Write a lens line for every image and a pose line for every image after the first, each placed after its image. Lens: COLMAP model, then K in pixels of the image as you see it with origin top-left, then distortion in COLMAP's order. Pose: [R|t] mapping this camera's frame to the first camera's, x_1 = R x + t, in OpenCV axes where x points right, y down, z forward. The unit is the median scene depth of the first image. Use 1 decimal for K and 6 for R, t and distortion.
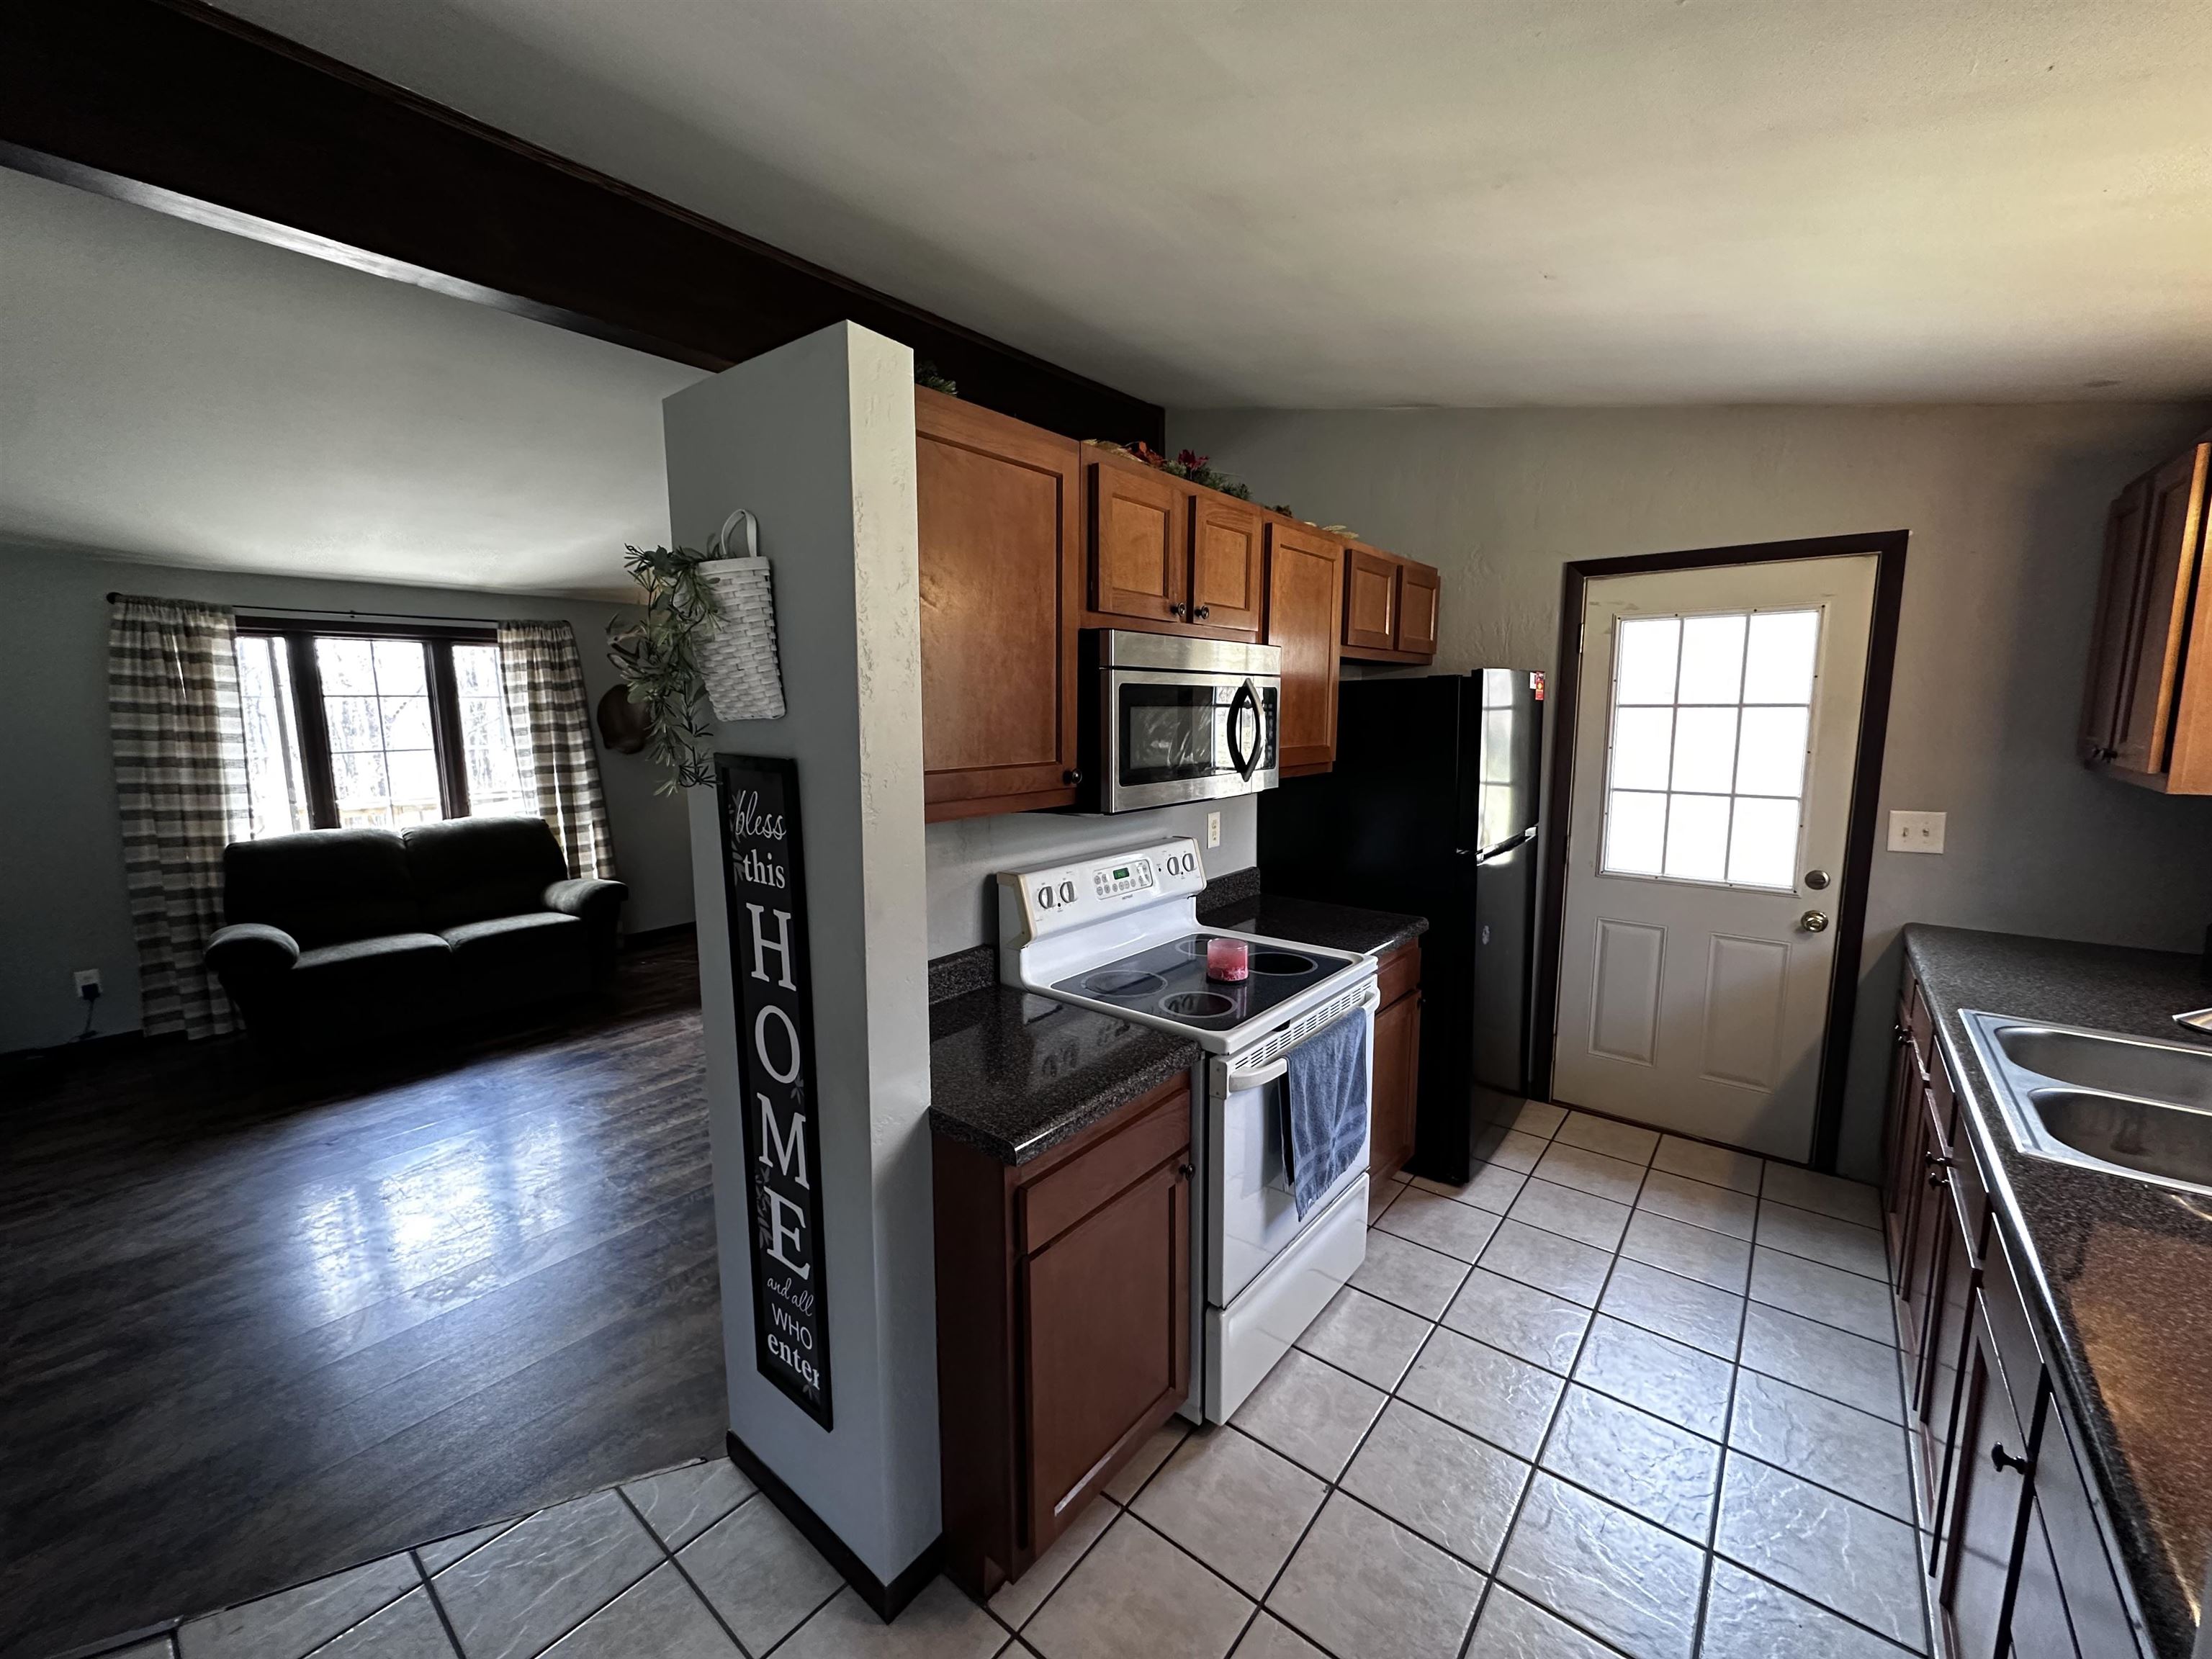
lens RADIAL K [[878.9, 0, 1110.0], [0, 878.9, 824.9], [0, 0, 1]] dist [-0.002020, 0.000229]
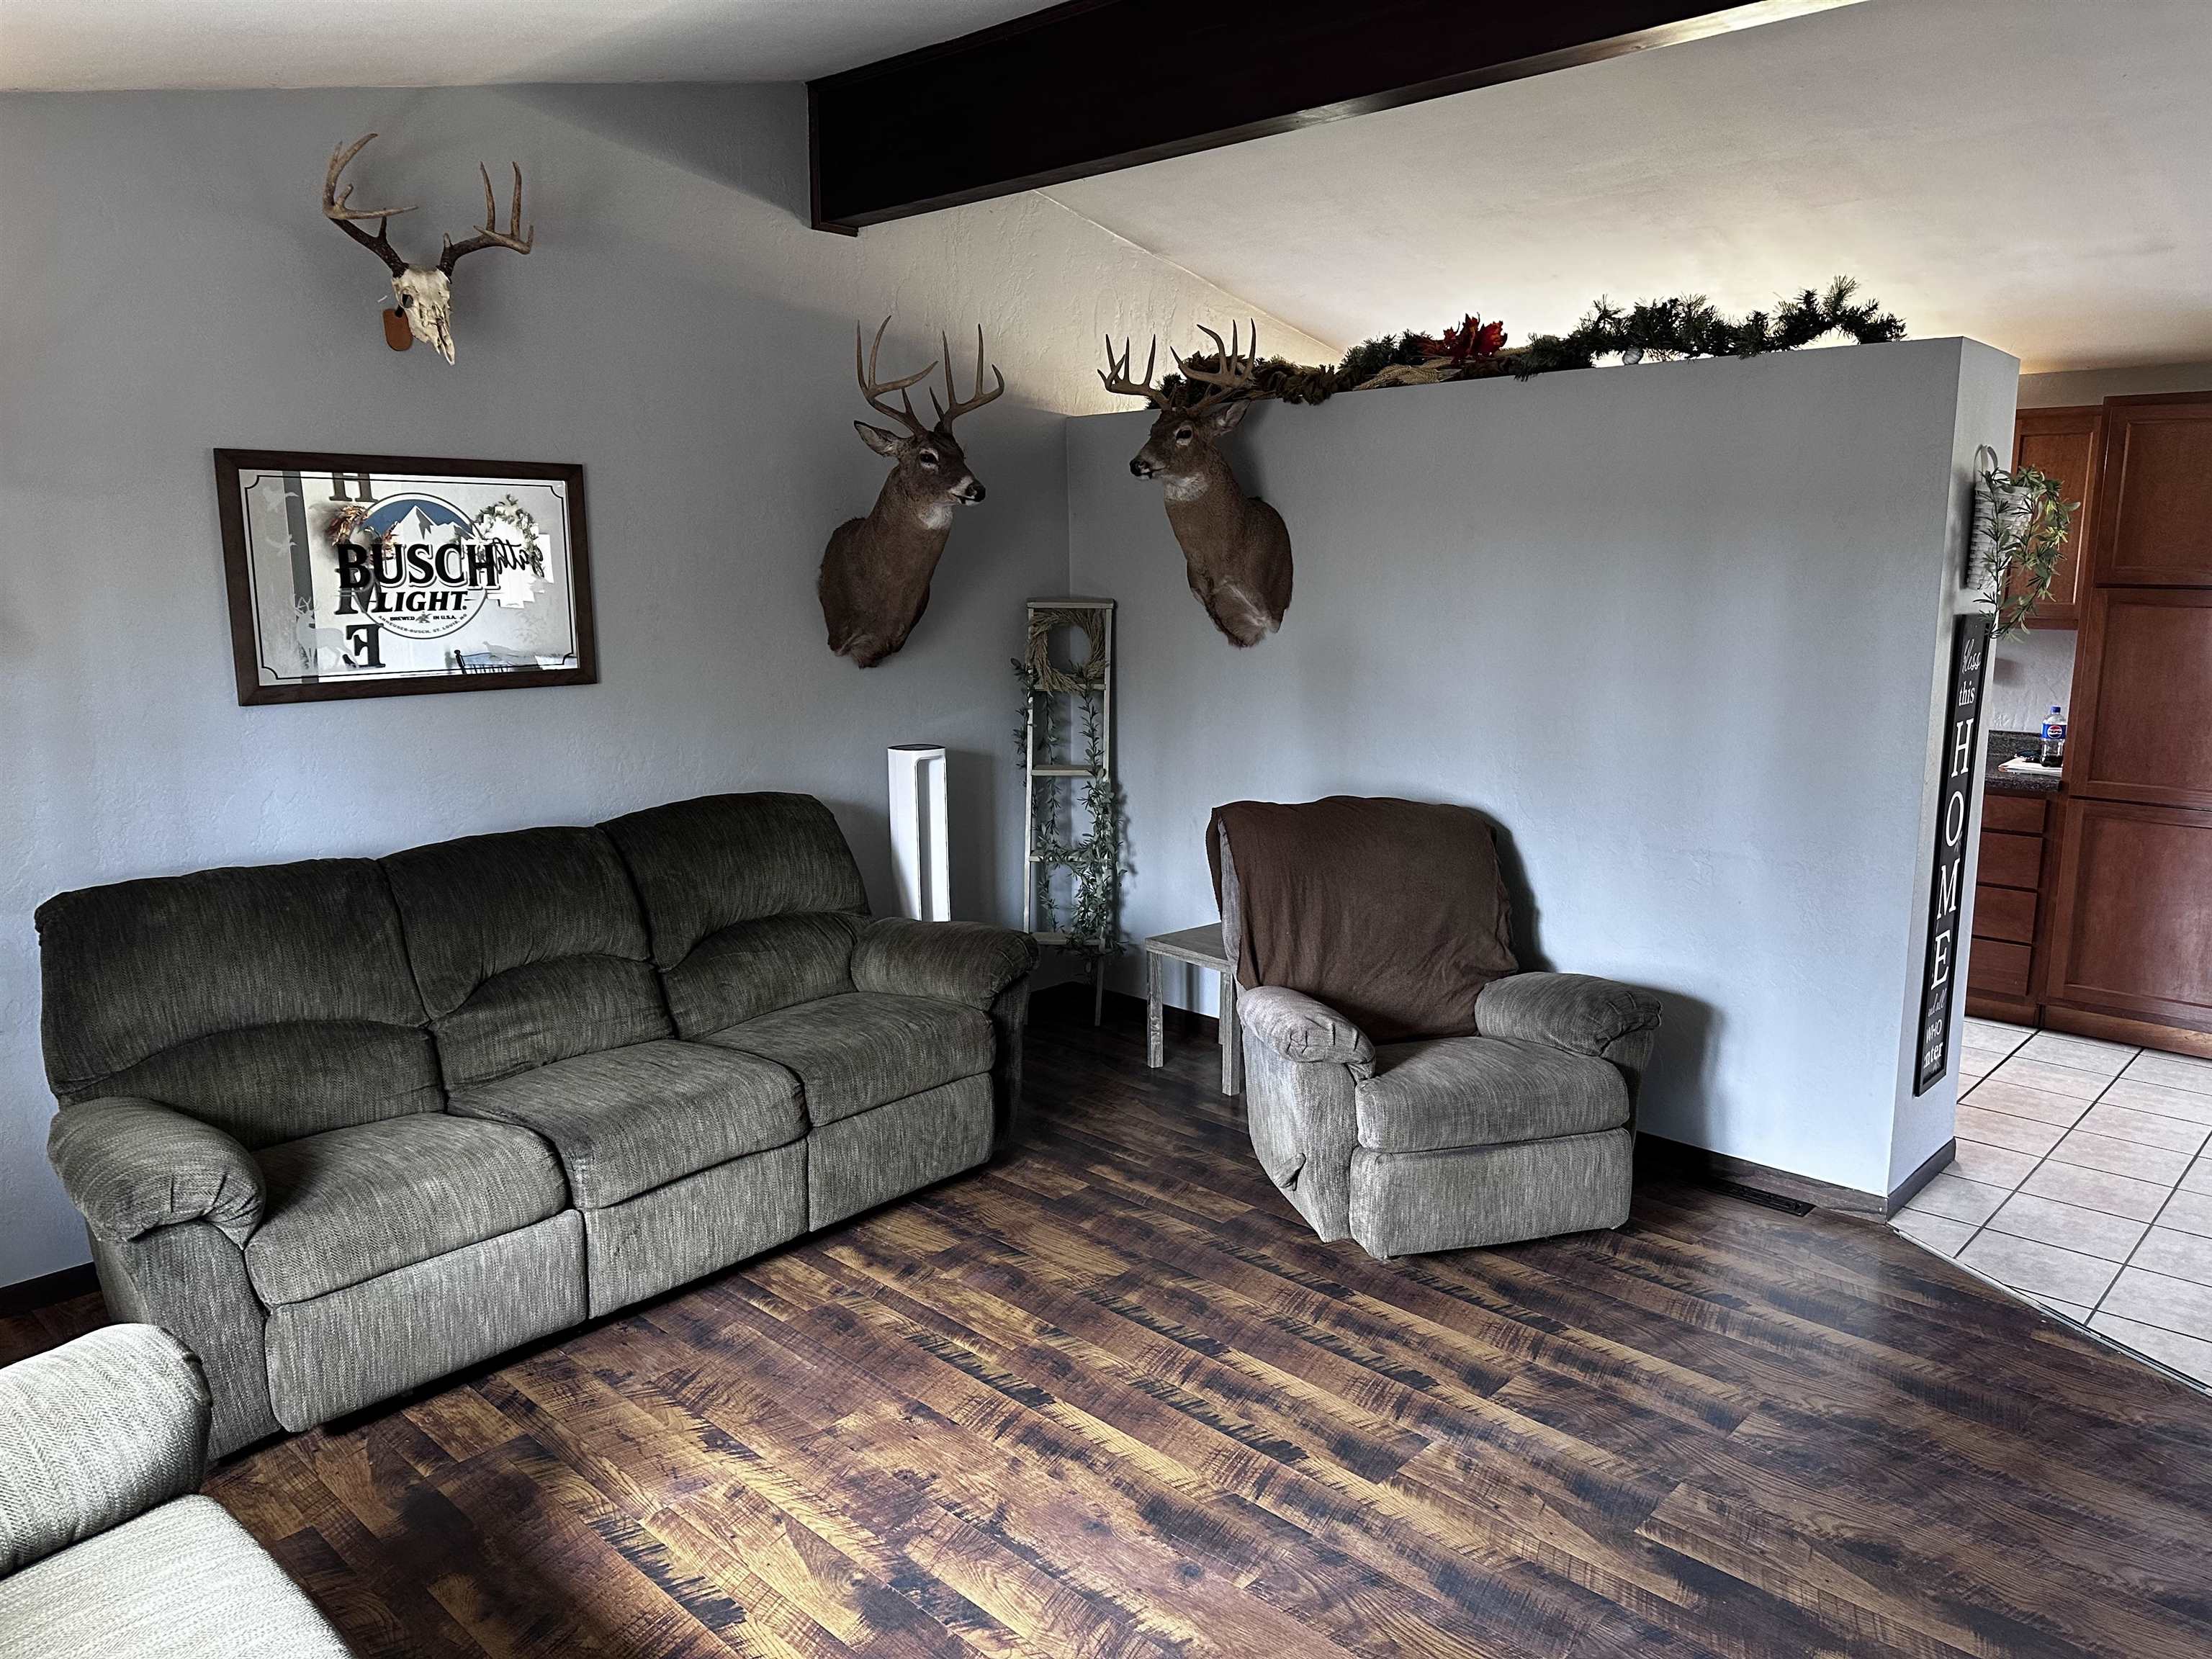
lens RADIAL K [[1532.4, 0, 1105.1], [0, 1532.4, 840.5], [0, 0, 1]] dist [0.083656, -0.104370]
pose [[0.085183, -0.179830, 0.980002, -1.453557], [0.133488, 0.976770, 0.167634, -0.158451], [-0.987383, 0.116539, 0.107210, 1.040398]]
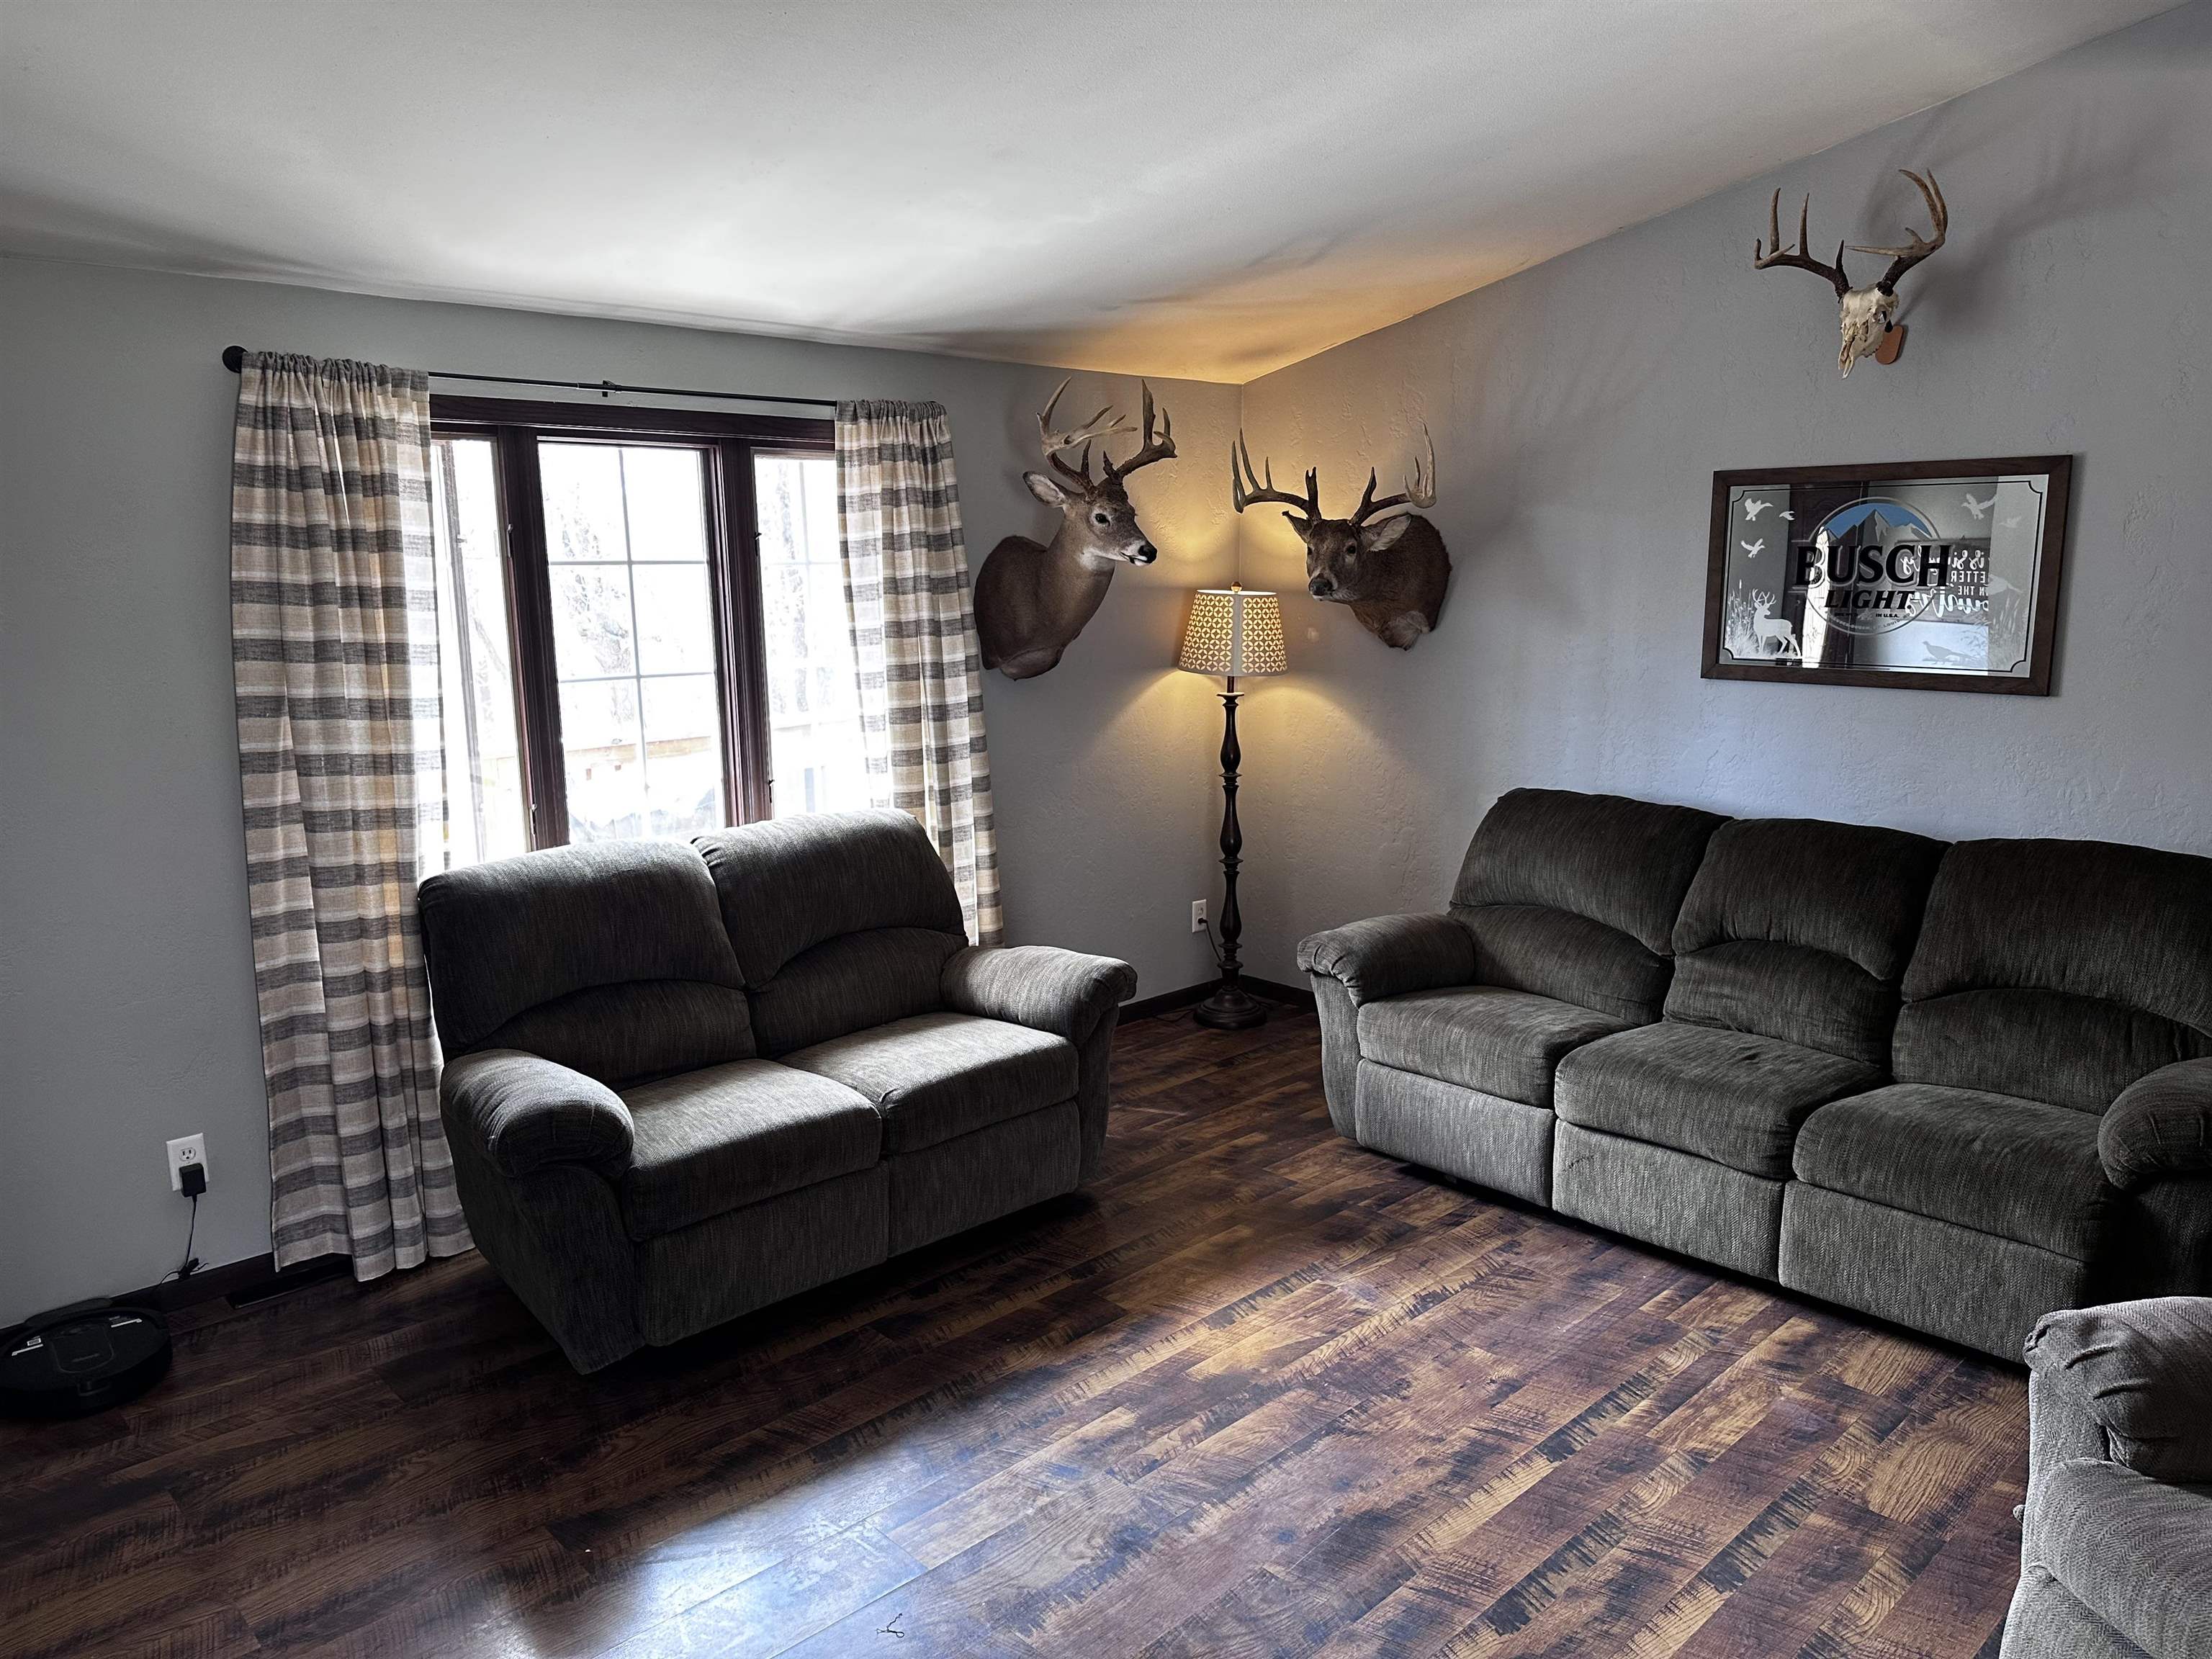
lens RADIAL K [[1532.4, 0, 1101.3], [0, 1532.4, 834.6], [0, 0, 1]] dist [0.083656, -0.104370]
pose [[0.990123, 0.020460, -0.138702, -0.711219], [-0.014111, 0.998814, 0.046602, -0.063583], [0.139491, -0.044184, 0.989237, 0.290358]]
